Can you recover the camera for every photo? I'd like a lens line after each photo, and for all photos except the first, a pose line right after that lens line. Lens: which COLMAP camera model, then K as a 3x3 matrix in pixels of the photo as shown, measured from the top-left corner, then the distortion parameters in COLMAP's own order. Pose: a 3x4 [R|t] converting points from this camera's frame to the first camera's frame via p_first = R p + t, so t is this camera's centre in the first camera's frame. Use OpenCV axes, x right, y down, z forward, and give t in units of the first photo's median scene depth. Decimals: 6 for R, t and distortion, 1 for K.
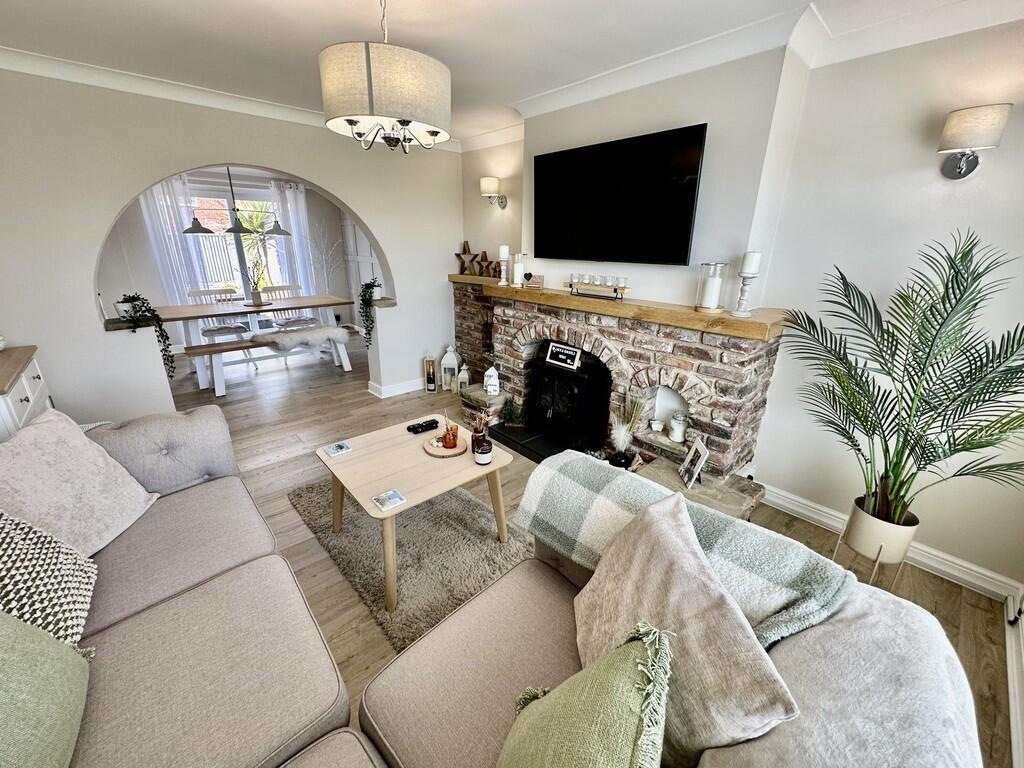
lens RADIAL K [[407.8, 0, 511.3], [0, 407.8, 384.2], [0, 0, 1]] dist [-0.003286, 0.000702]
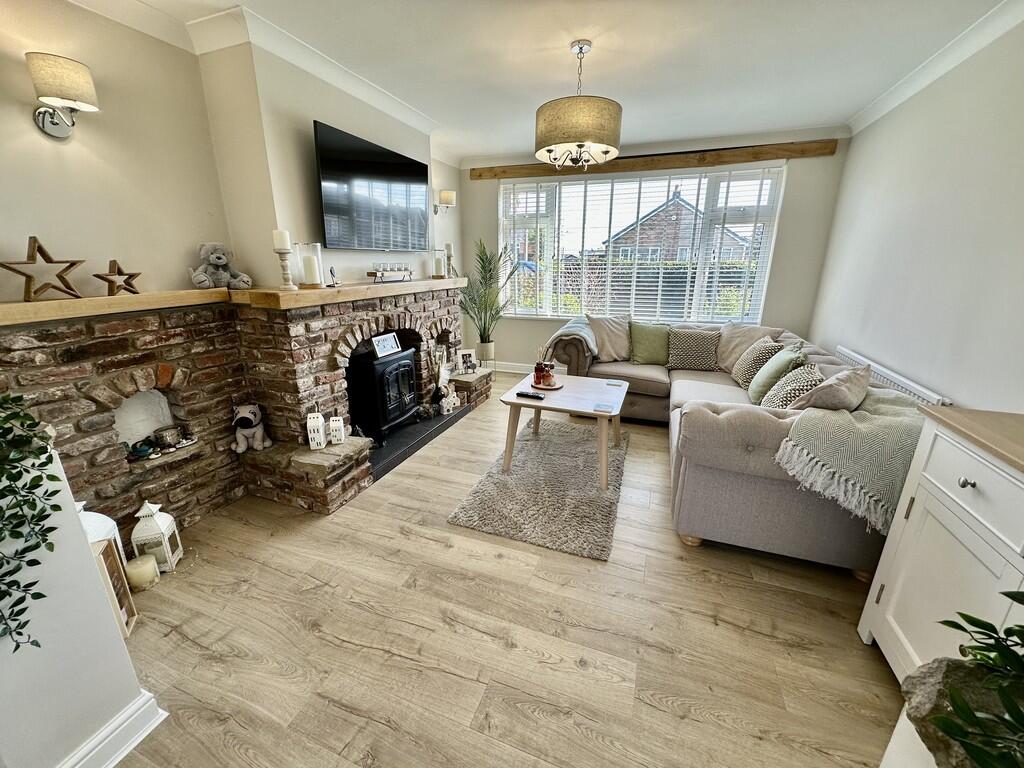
lens RADIAL K [[407.8, 0, 510.4], [0, 407.8, 382.2], [0, 0, 1]] dist [-0.003286, 0.000702]
pose [[-0.461069, -0.268420, 0.845793, -0.799871], [0.285620, 0.857536, 0.427848, -0.298925], [-0.840141, 0.438843, -0.318717, 0.982964]]
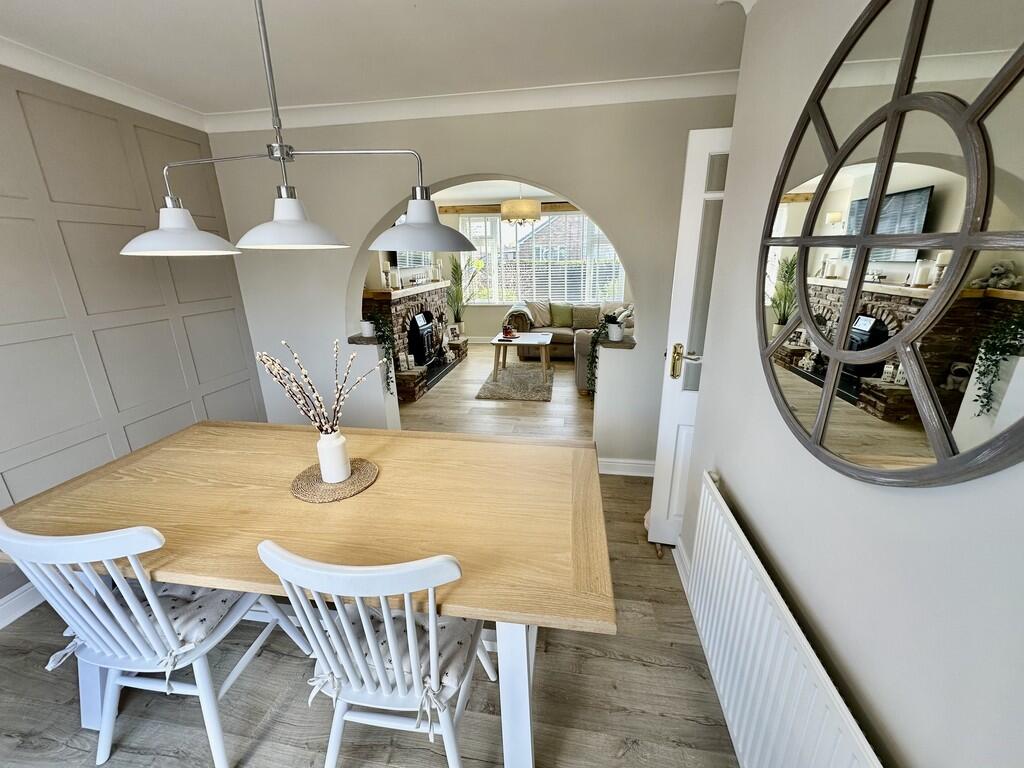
lens RADIAL K [[407.8, 0, 509.3], [0, 407.8, 383.1], [0, 0, 1]] dist [-0.003286, 0.000702]
pose [[-0.629367, -0.233869, 0.741082, -1.360553], [0.267095, 0.830443, 0.488901, -0.549356], [-0.729765, 0.505638, -0.460188, 1.501064]]
